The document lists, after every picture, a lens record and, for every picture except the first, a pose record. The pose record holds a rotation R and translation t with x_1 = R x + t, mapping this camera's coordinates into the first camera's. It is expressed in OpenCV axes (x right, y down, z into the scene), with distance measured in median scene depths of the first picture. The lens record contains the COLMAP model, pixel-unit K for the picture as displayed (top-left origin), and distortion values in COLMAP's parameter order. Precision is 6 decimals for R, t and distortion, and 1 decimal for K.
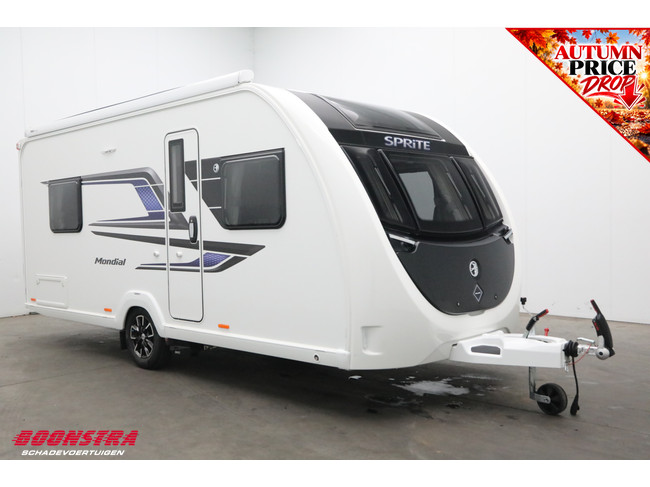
lens RADIAL K [[673.7, 0, 325.8], [0, 673.7, 218.3], [0, 0, 1]] dist [-0.001588, 0.000000]
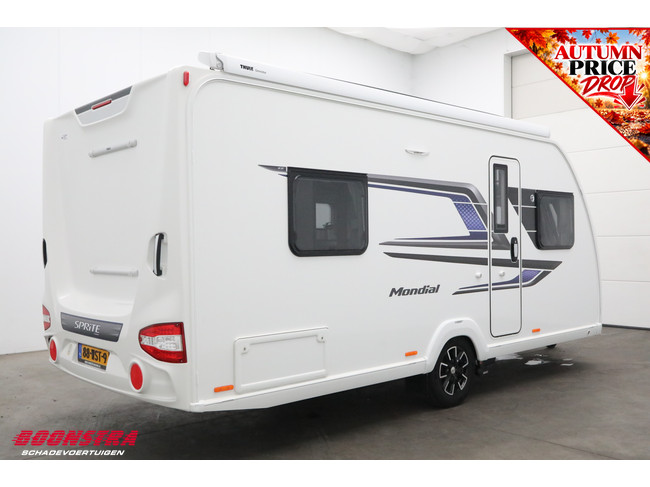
lens RADIAL K [[657.3, 0, 325.1], [0, 657.3, 243.9], [0, 0, 1]] dist [-0.010936, 0.000000]
pose [[0.071897, 0.037004, 0.996725, -1.240180], [0.014445, 0.999168, -0.038137, 0.041975], [-0.997307, 0.017139, 0.071302, 1.184561]]
